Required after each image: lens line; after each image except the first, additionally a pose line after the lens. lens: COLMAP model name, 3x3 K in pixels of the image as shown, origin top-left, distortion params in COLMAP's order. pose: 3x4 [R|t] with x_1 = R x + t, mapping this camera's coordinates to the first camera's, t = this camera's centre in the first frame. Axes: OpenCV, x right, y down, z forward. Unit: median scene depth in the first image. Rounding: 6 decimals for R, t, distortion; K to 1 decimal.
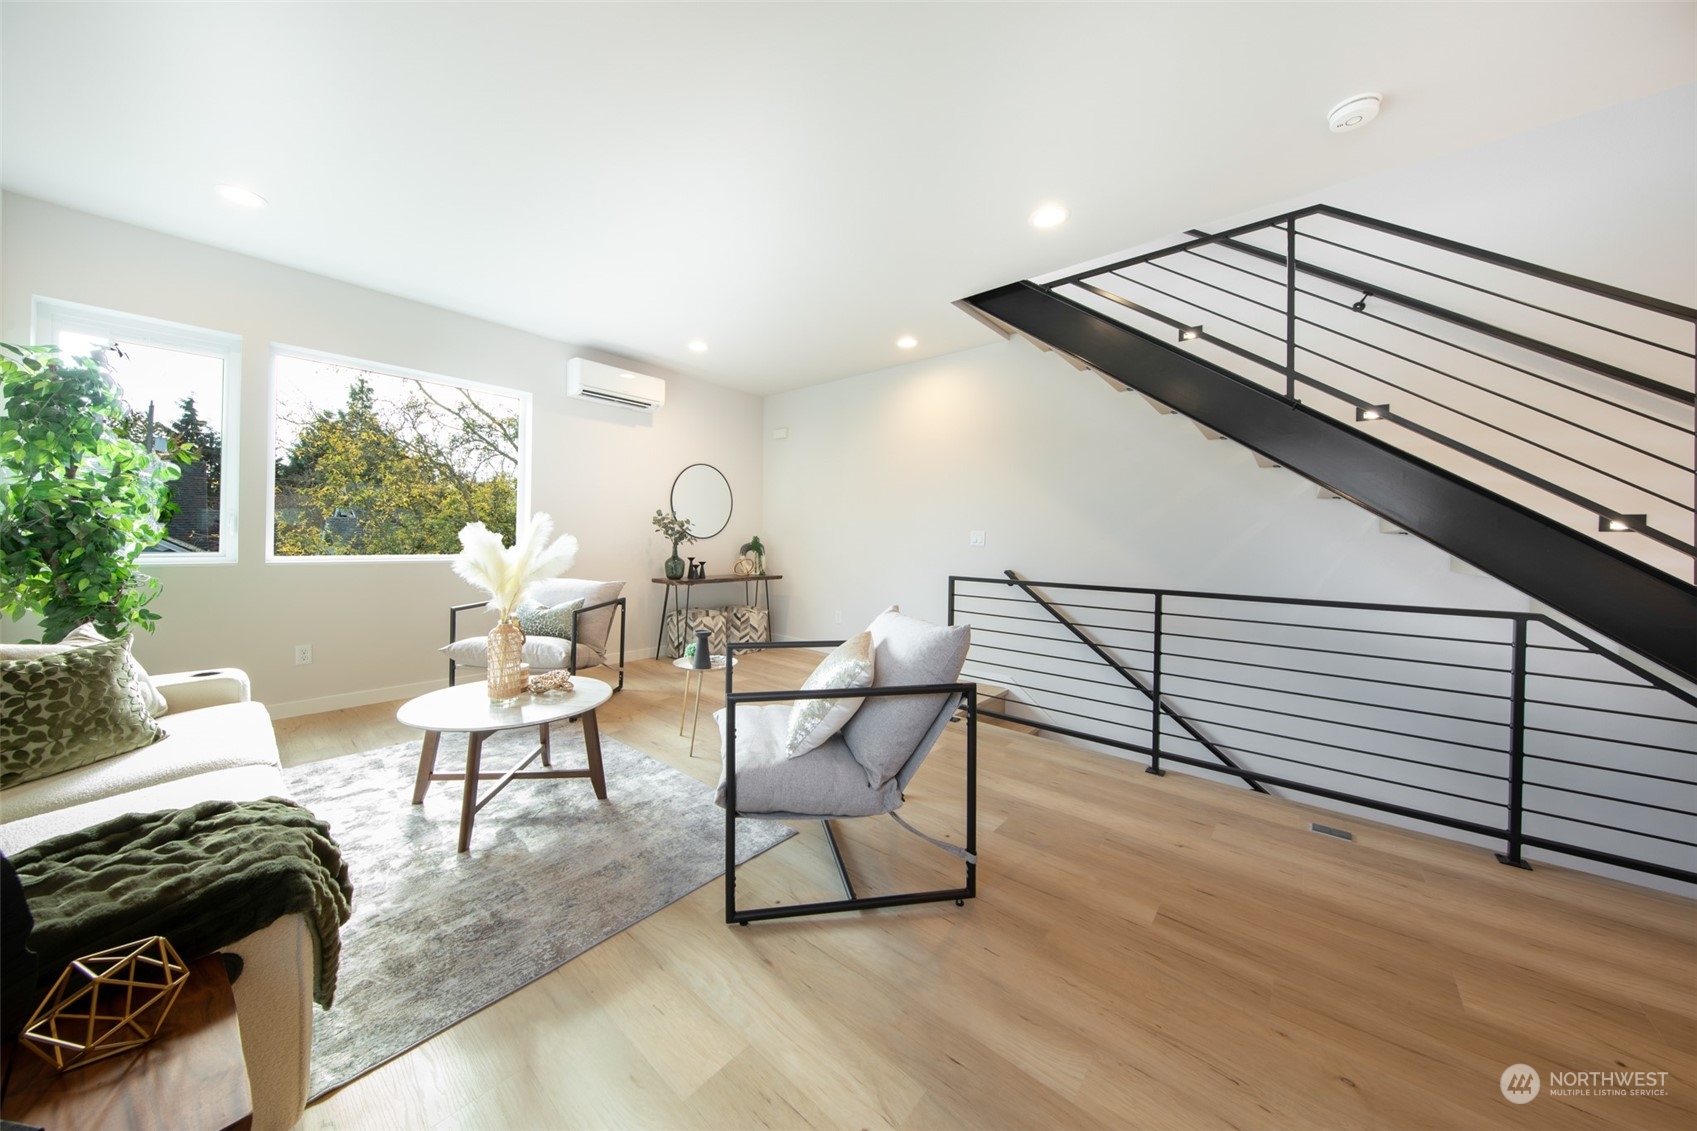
lens RADIAL K [[554.0, 0, 843.5], [0, 554.0, 540.4], [0, 0, 1]] dist [-0.006615, -0.000003]
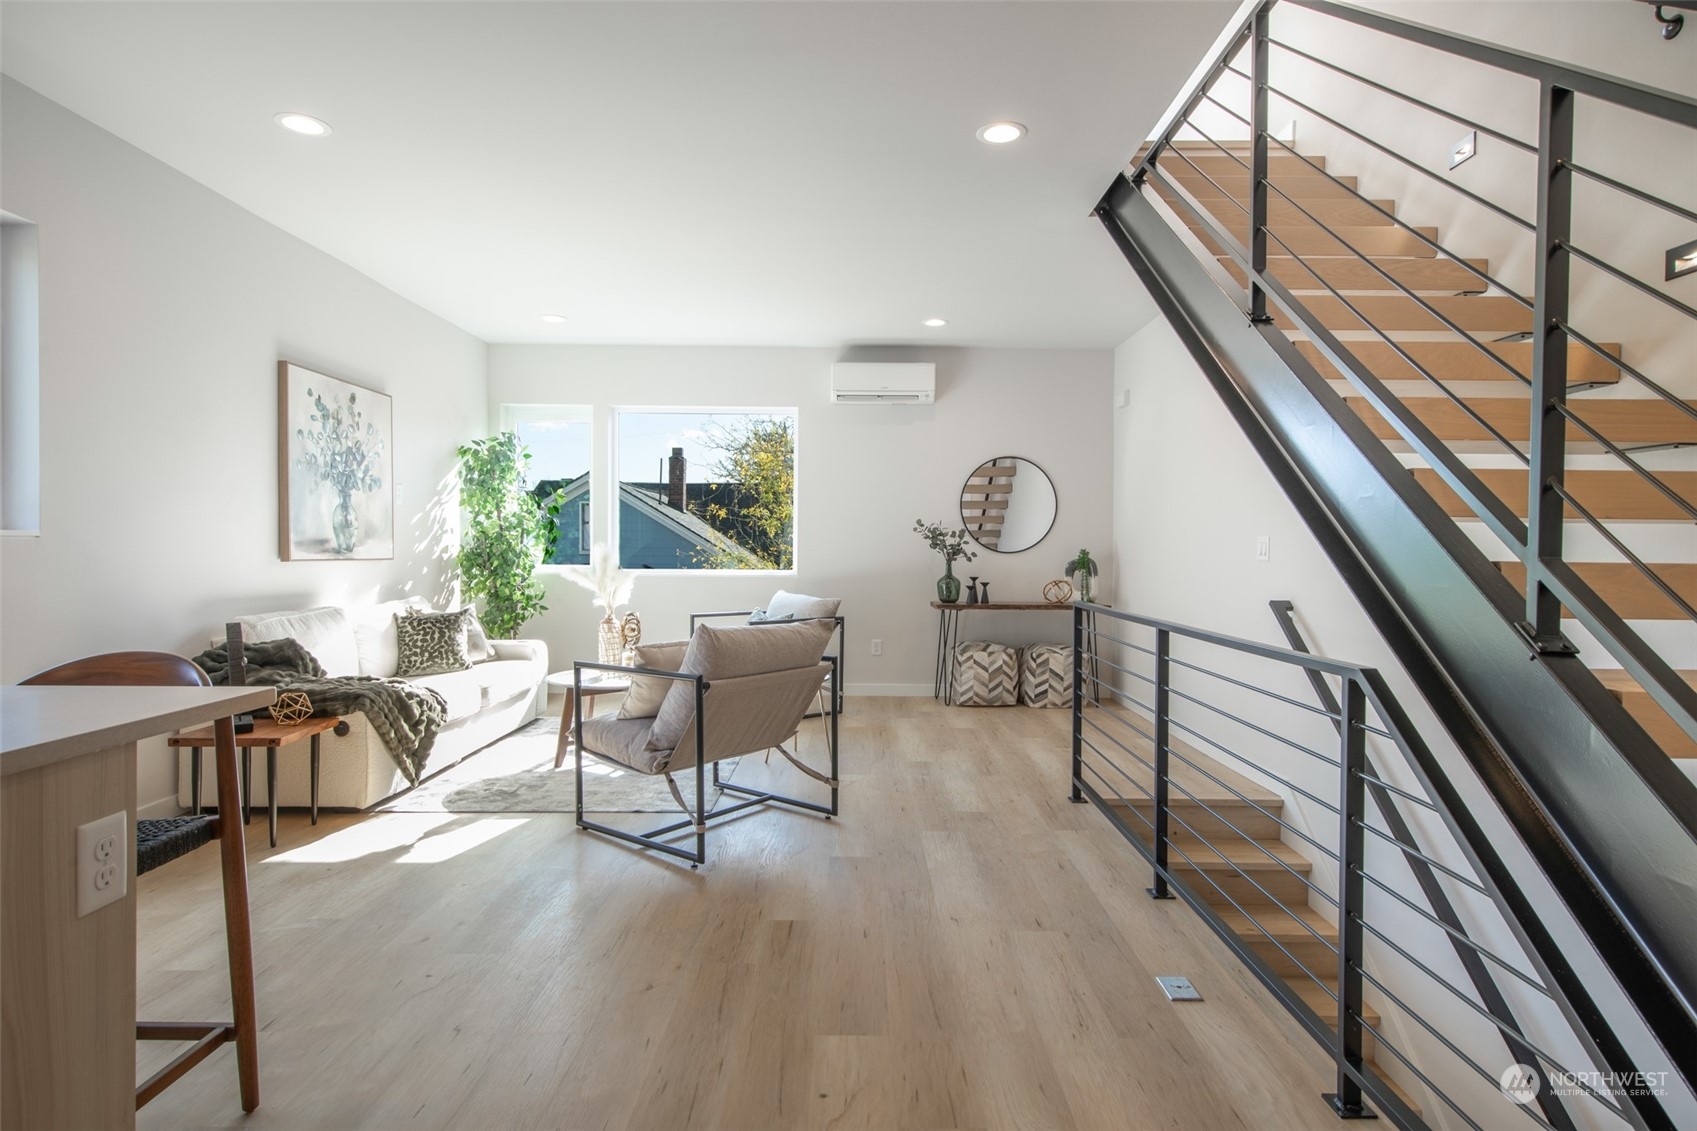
lens RADIAL K [[898.1, 0, 848.5], [0, 898.1, 565.5], [0, 0, 1]] dist [0.000246, -0.000042]
pose [[0.667931, 0.000592, -0.744223, 0.720531], [0.002697, 0.999991, 0.003216, 0.012159], [0.744218, -0.004156, 0.667924, -0.001208]]
